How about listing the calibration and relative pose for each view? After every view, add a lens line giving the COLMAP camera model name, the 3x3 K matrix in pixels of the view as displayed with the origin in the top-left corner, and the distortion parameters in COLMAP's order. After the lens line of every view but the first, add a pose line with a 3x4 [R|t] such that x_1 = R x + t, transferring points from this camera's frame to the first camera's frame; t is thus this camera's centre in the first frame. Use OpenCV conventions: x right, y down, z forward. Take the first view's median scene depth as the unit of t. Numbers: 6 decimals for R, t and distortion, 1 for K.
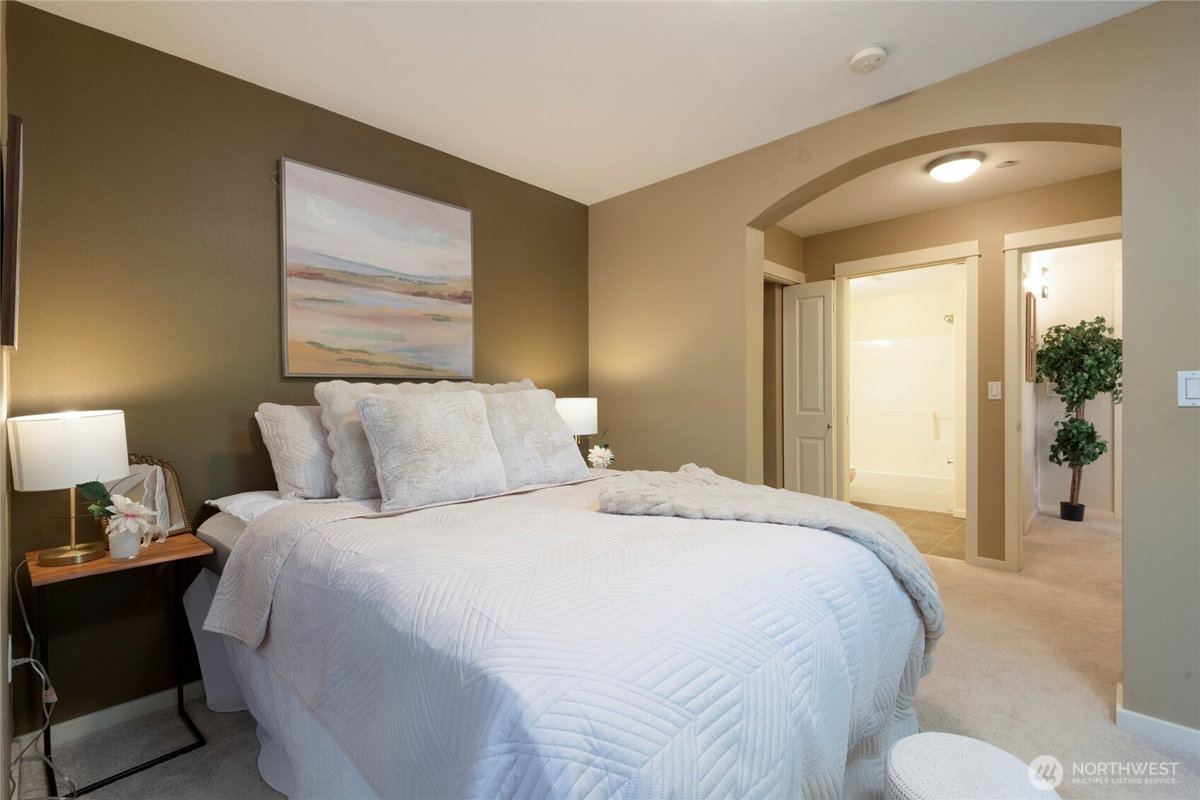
lens RADIAL K [[538.3, 0, 605.5], [0, 538.3, 393.5], [0, 0, 1]] dist [0.035541, -0.023813]
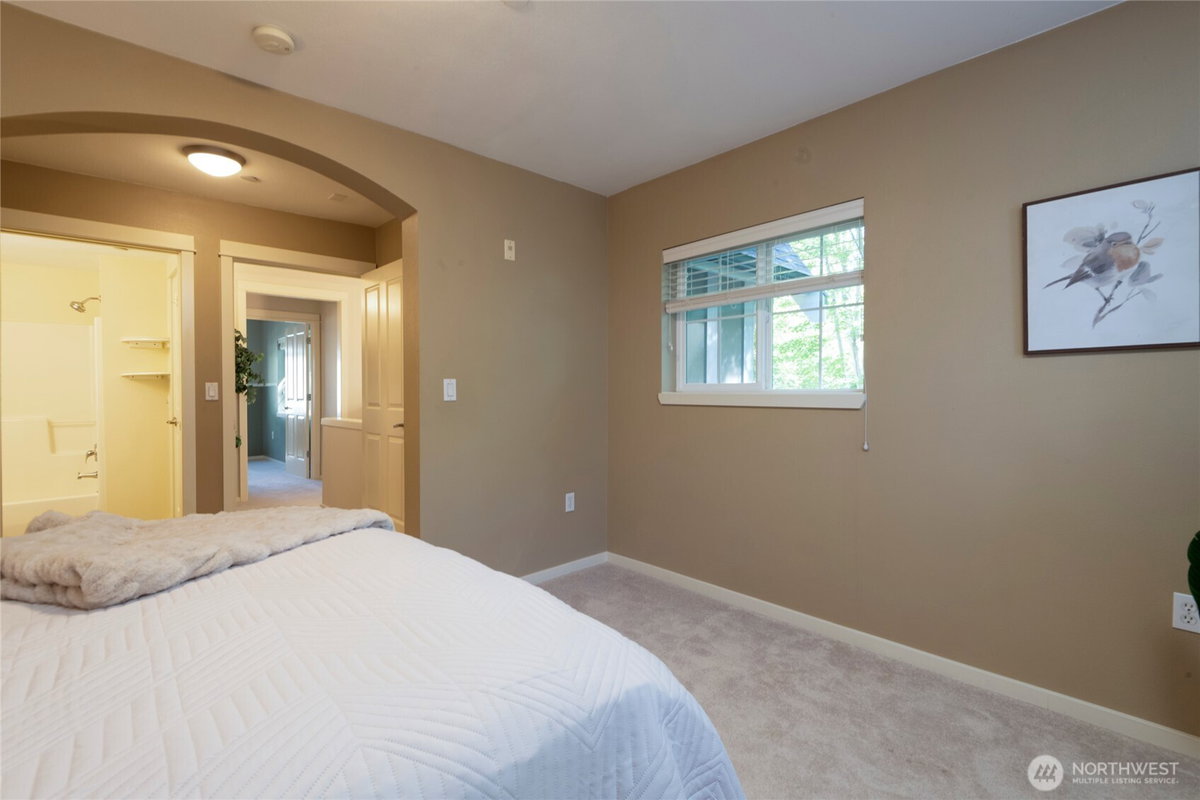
lens RADIAL K [[538.3, 0, 605.5], [0, 538.3, 393.5], [0, 0, 1]] dist [0.035541, -0.023813]
pose [[0.069012, -0.002748, 0.997612, -0.250628], [0.007343, 0.999971, 0.002247, 0.001750], [-0.997589, 0.007170, 0.069030, 0.214221]]
